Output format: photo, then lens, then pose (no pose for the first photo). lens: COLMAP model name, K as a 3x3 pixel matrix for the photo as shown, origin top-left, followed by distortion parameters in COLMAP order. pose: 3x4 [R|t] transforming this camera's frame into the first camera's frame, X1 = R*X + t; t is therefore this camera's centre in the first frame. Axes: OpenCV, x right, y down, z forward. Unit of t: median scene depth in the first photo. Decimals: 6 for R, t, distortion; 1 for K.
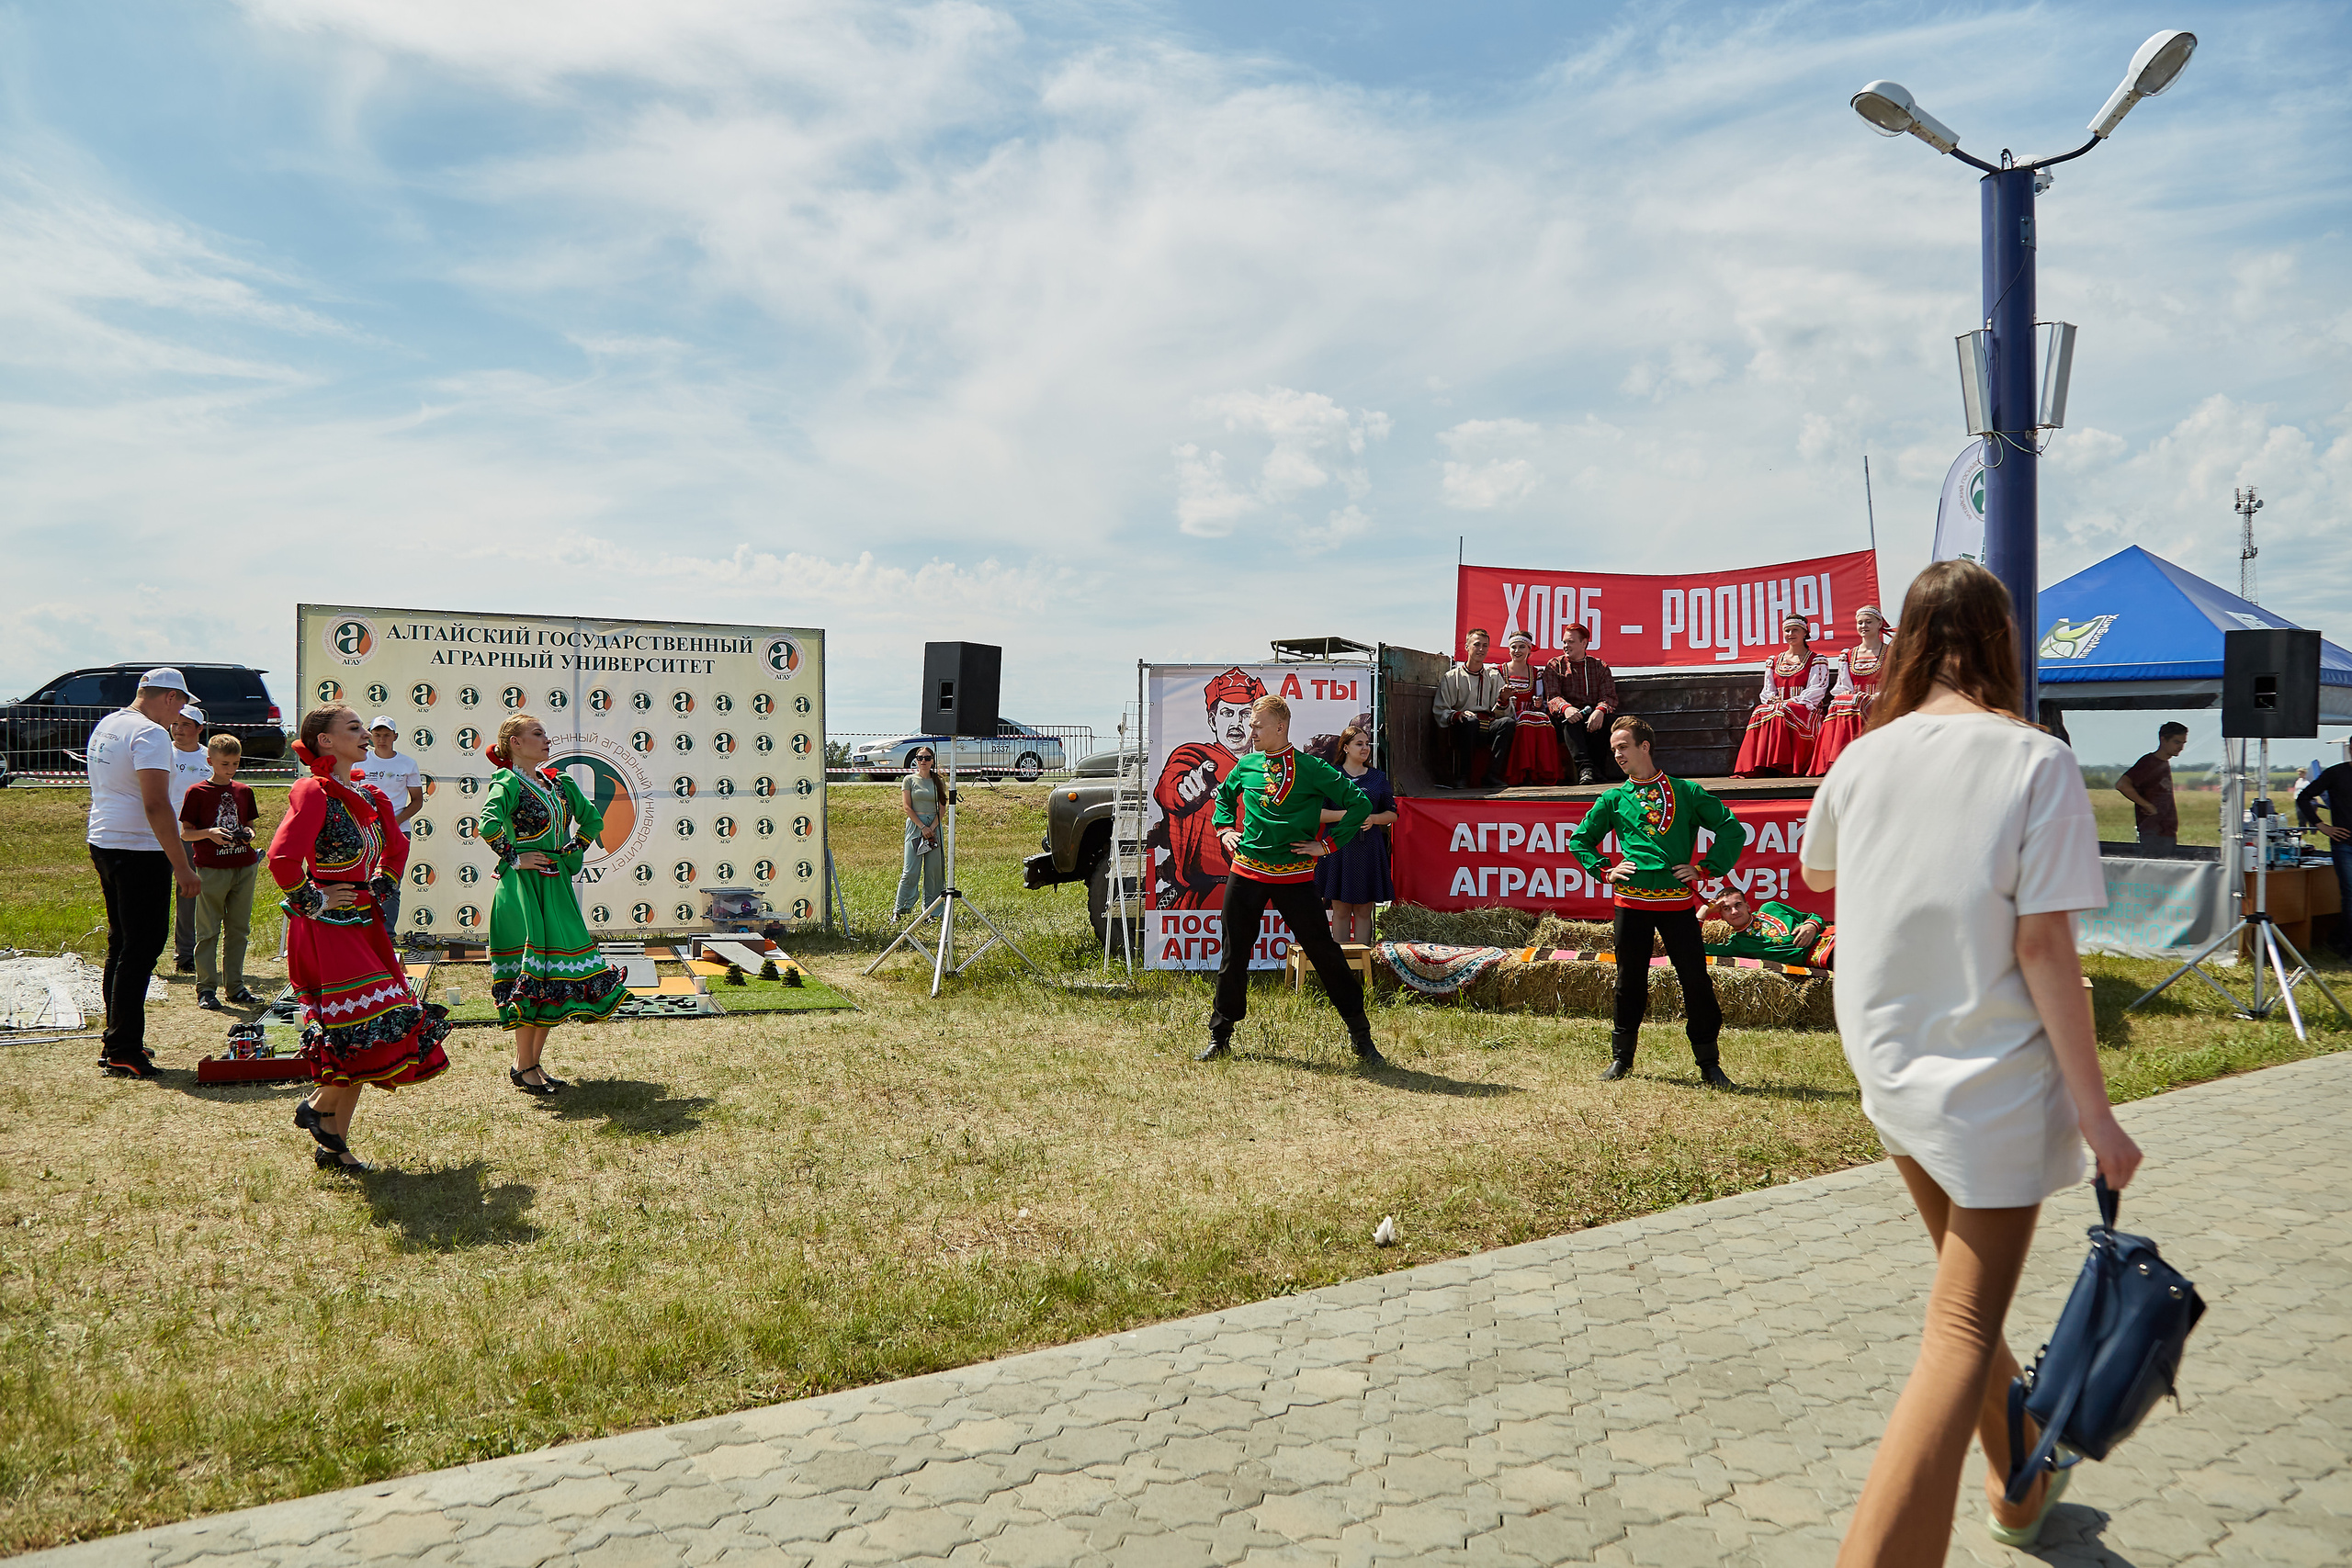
lens RADIAL K [[1674.6, 0, 1218.1], [0, 1674.6, 762.1], [0, 0, 1]] dist [-0.048143, 0.057537]
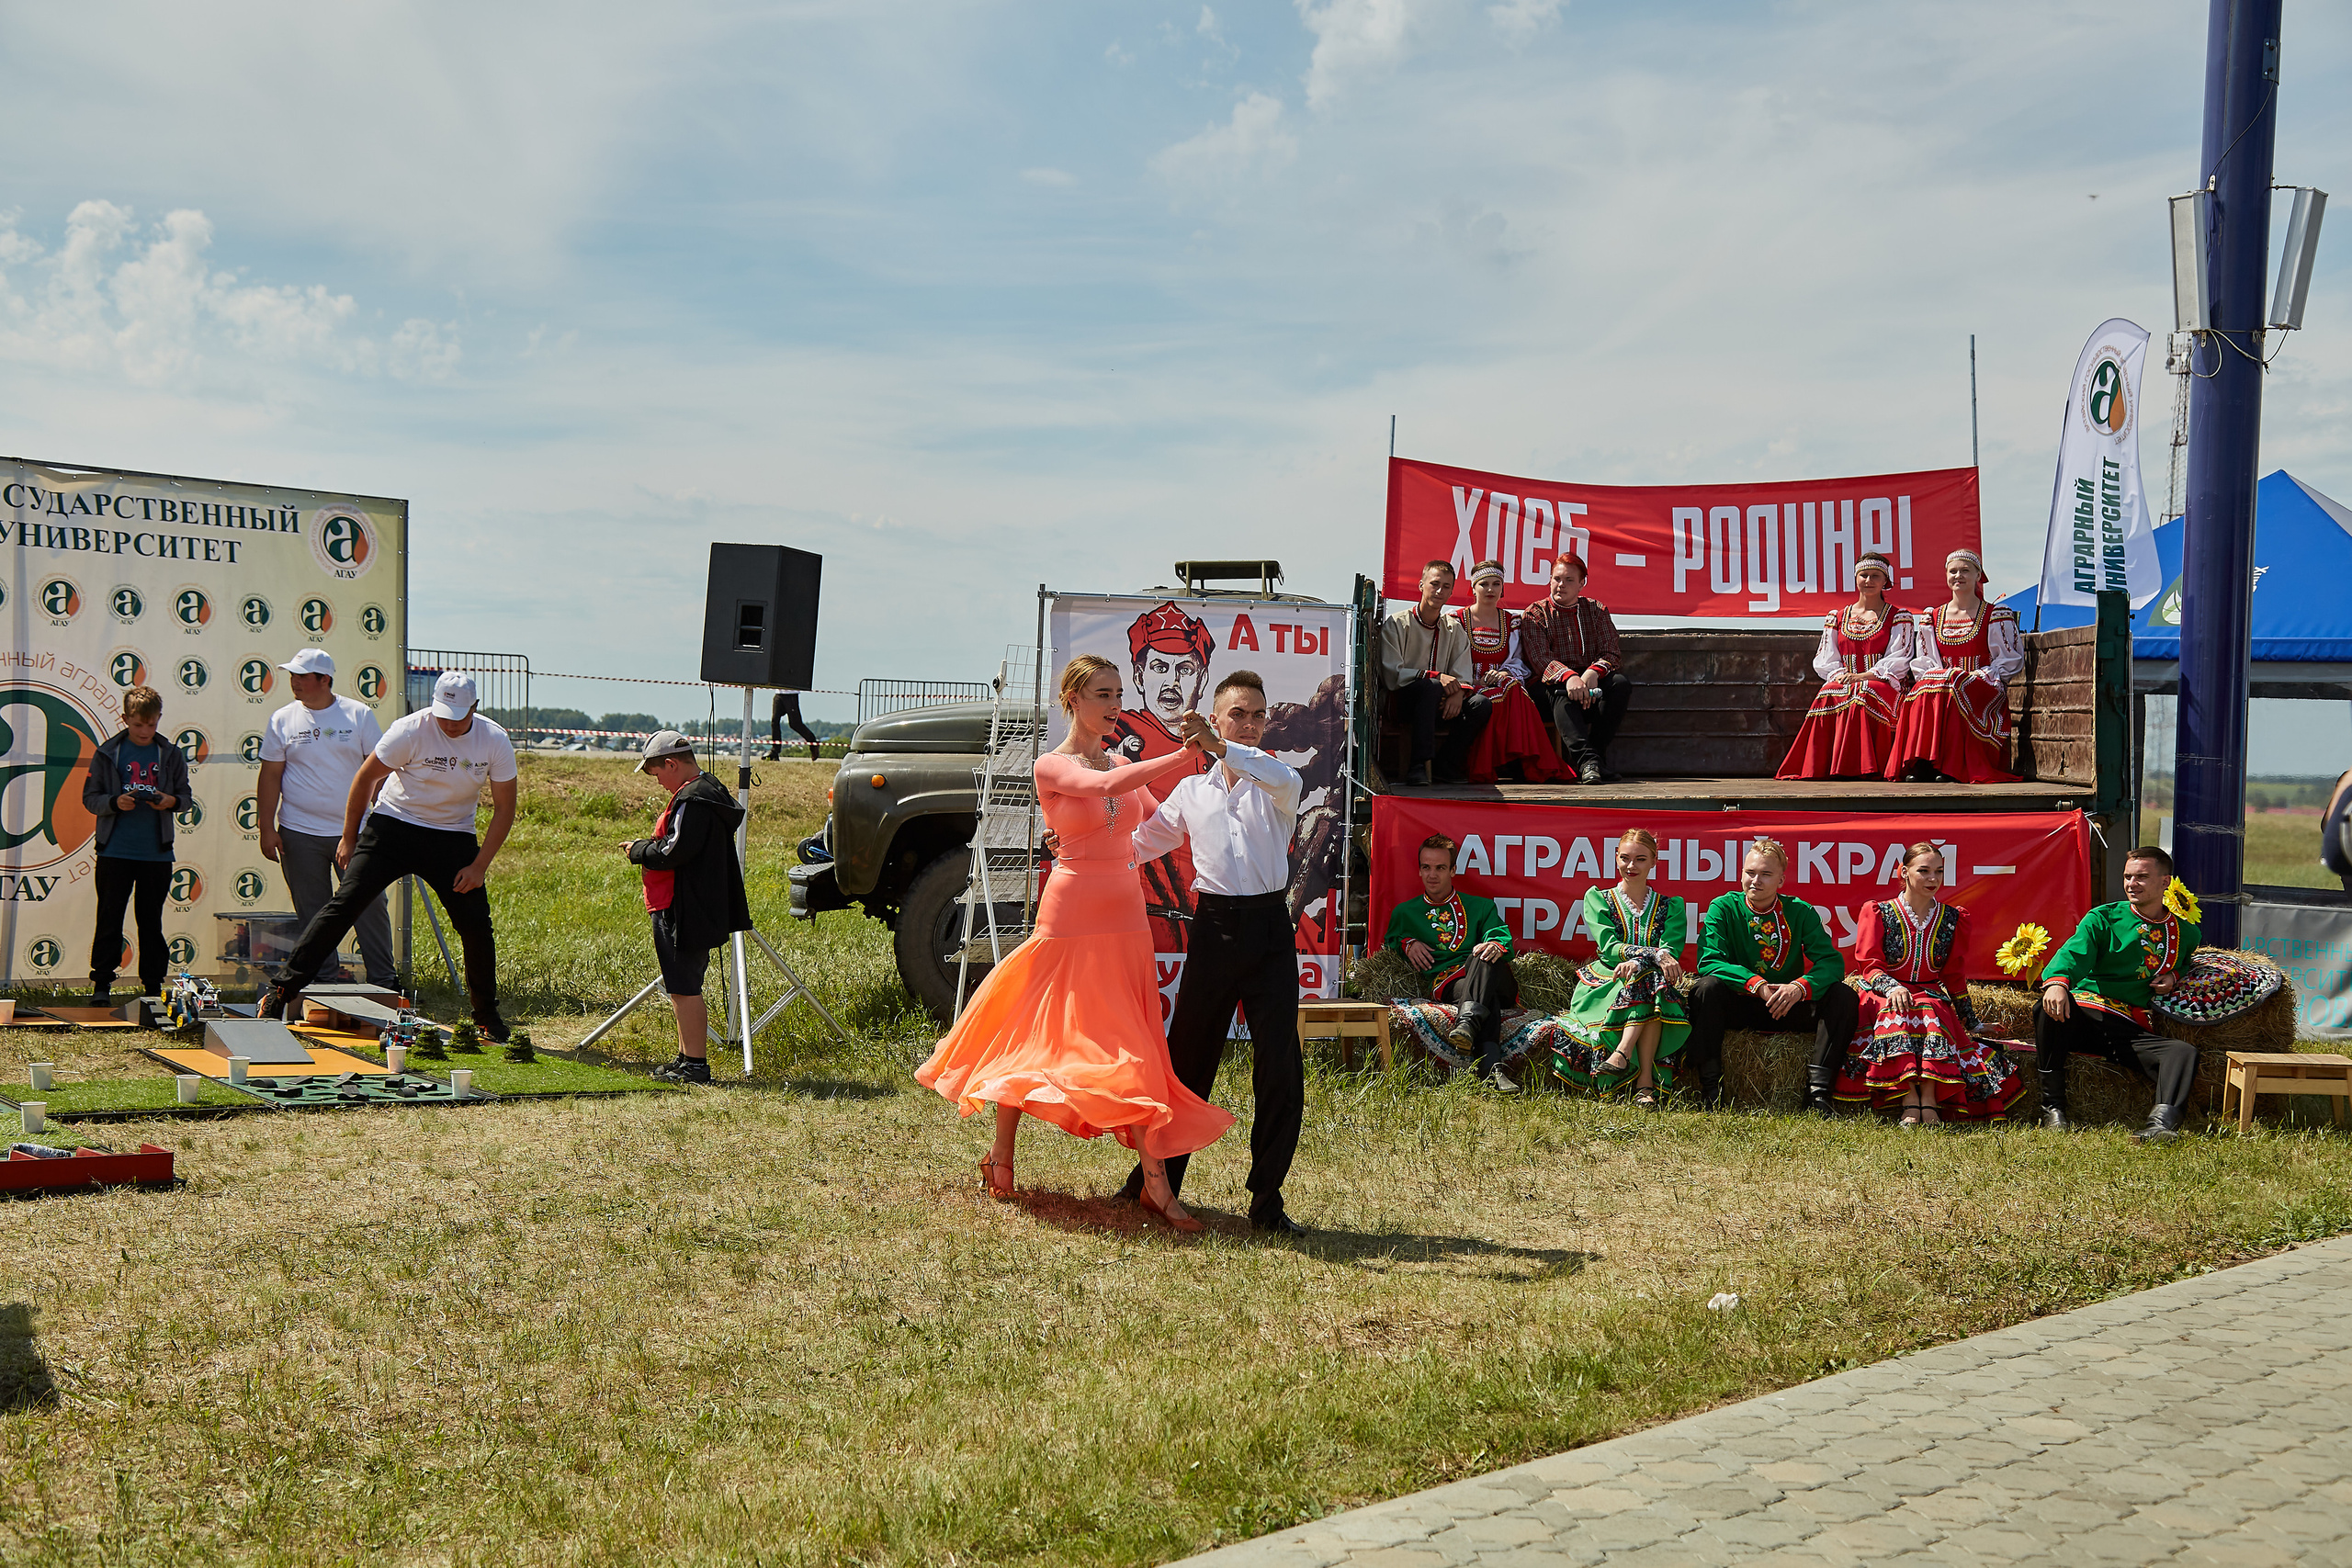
lens RADIAL K [[2908.8, 0, 1204.8], [0, 2908.8, 780.5], [0, 0, 1]] dist [0.109979, -0.000990]
pose [[0.969211, 0.027552, 0.244686, -0.263027], [-0.032355, 0.999354, 0.015633, -0.001967], [-0.244097, -0.023069, 0.969476, -0.165219]]
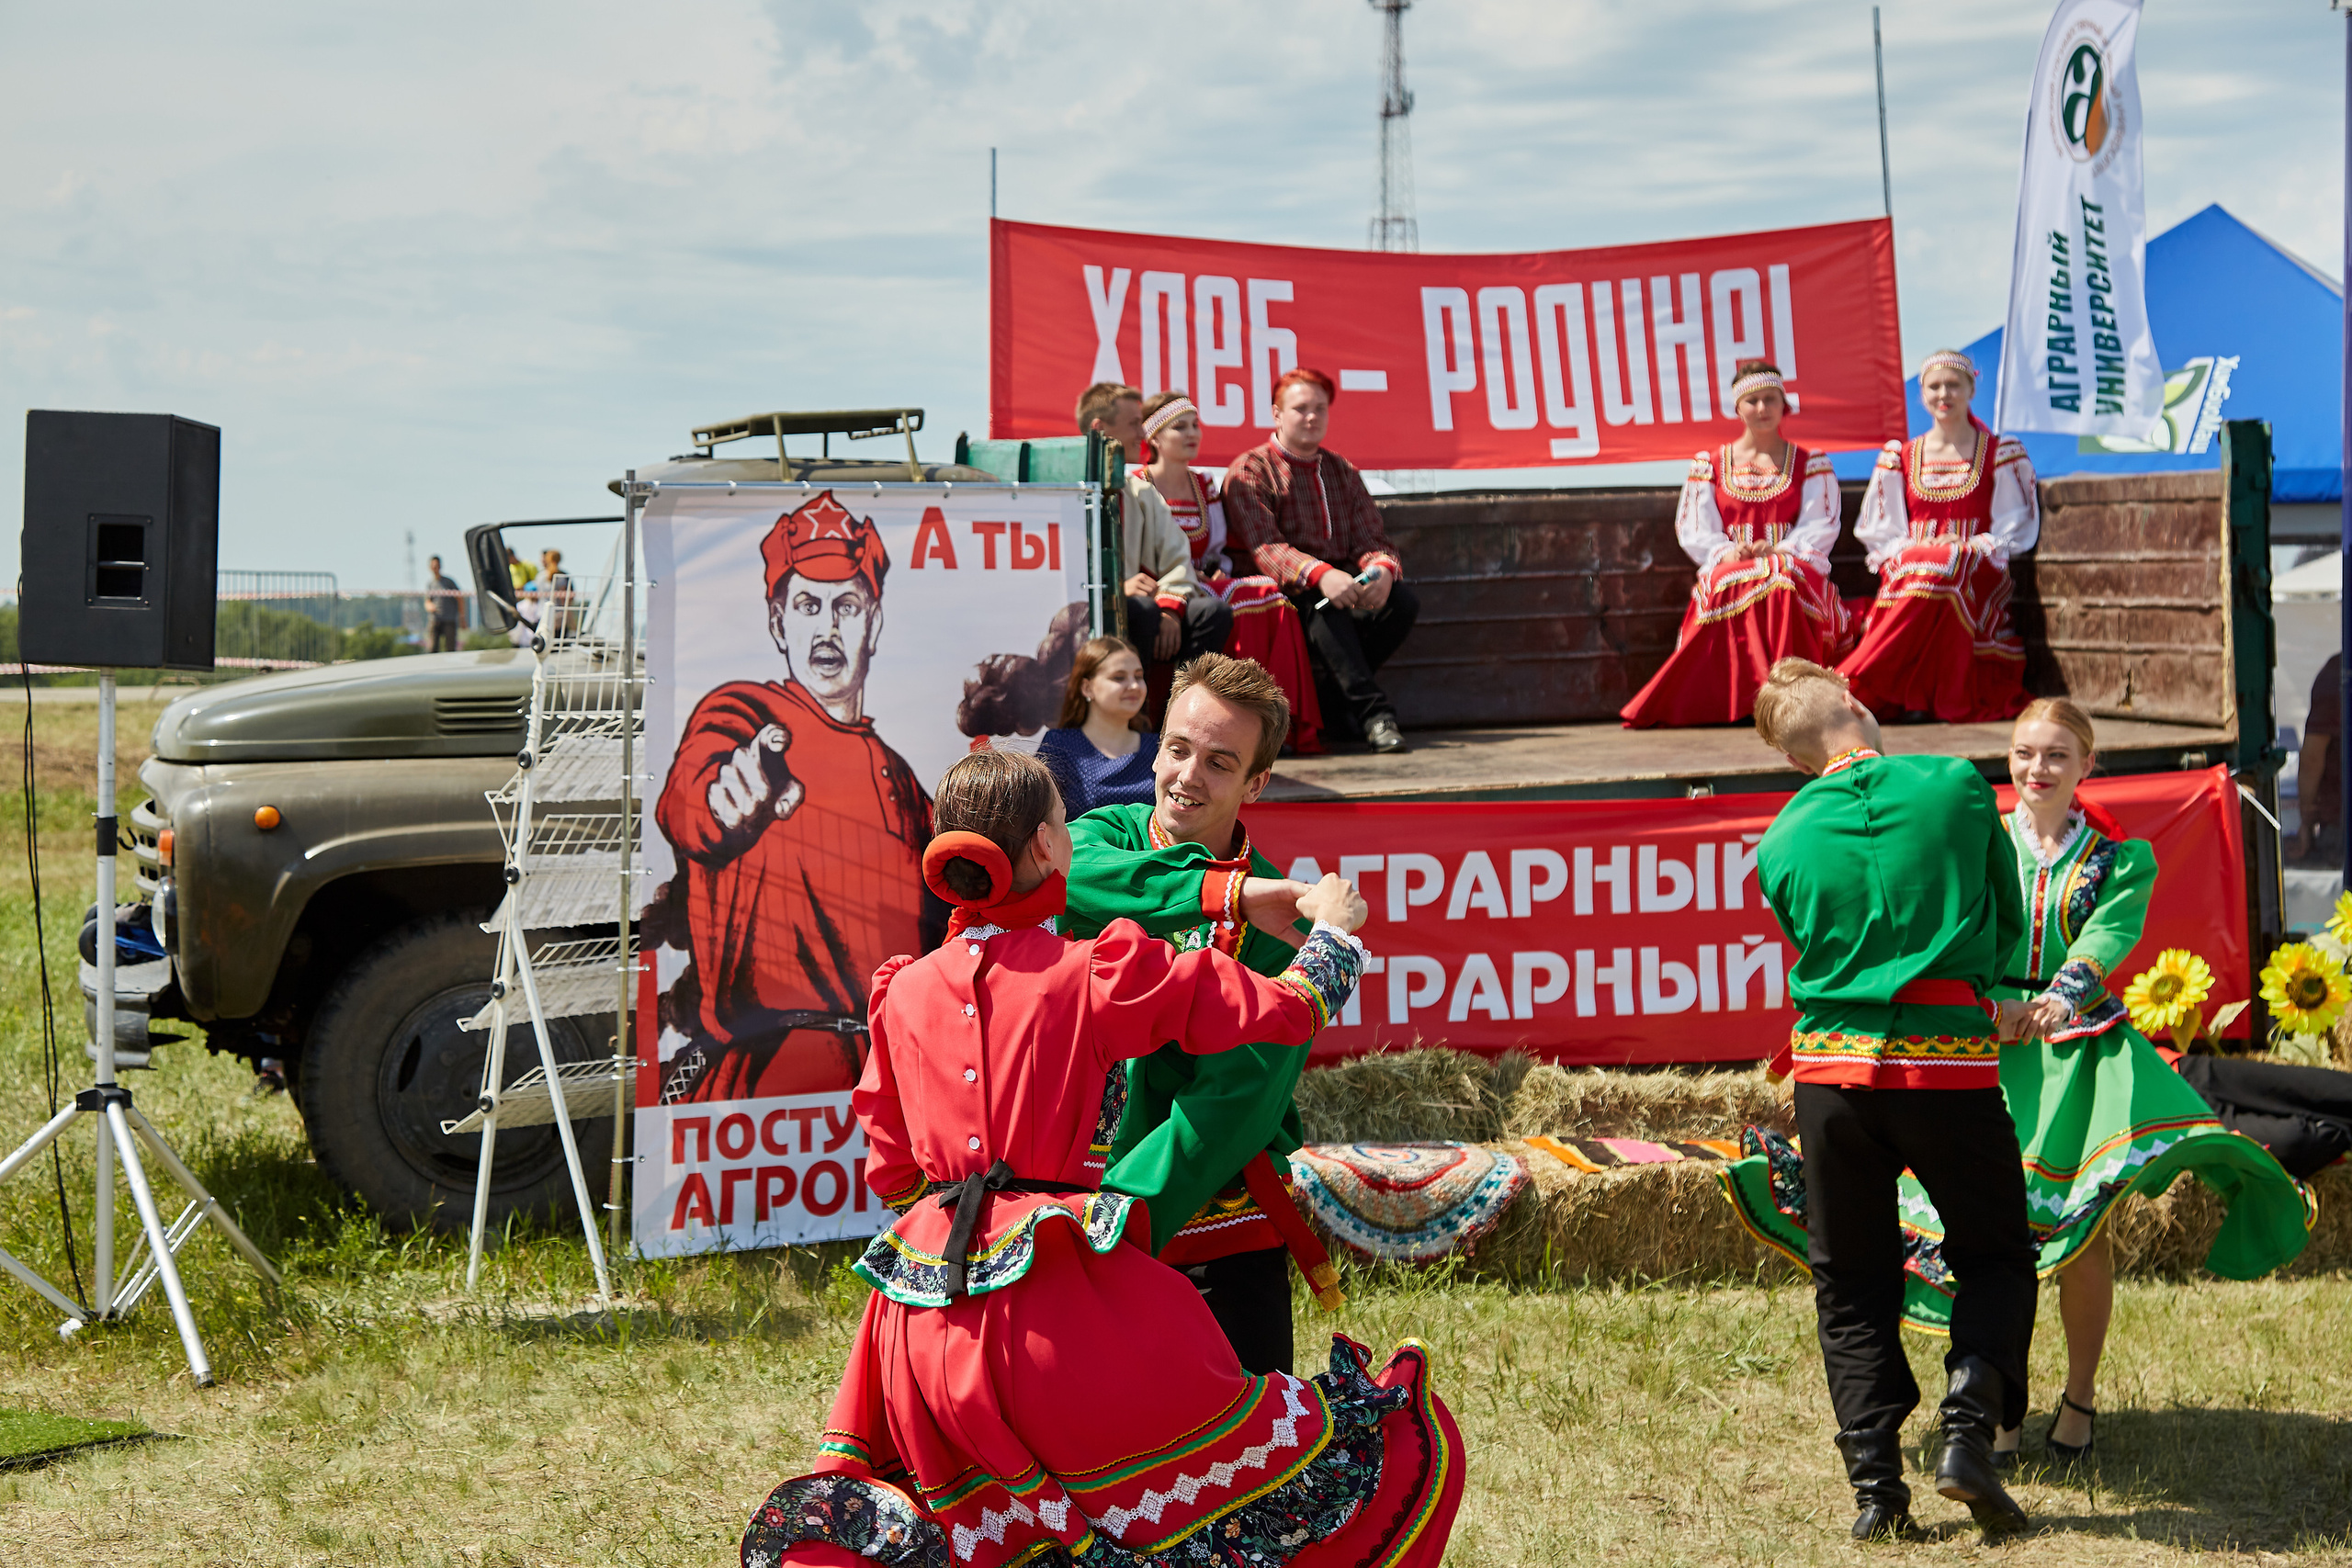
lens RADIAL K [[4542.9, 0, 1125.0], [0, 4542.9, 755.7], [0, 0, 1]] dist [0.214143, 0.063913]
pose [[0.872715, -0.025622, 0.487558, -0.454901], [0.008968, 0.999295, 0.036460, -0.031941], [-0.488148, -0.027447, 0.872329, 0.007545]]
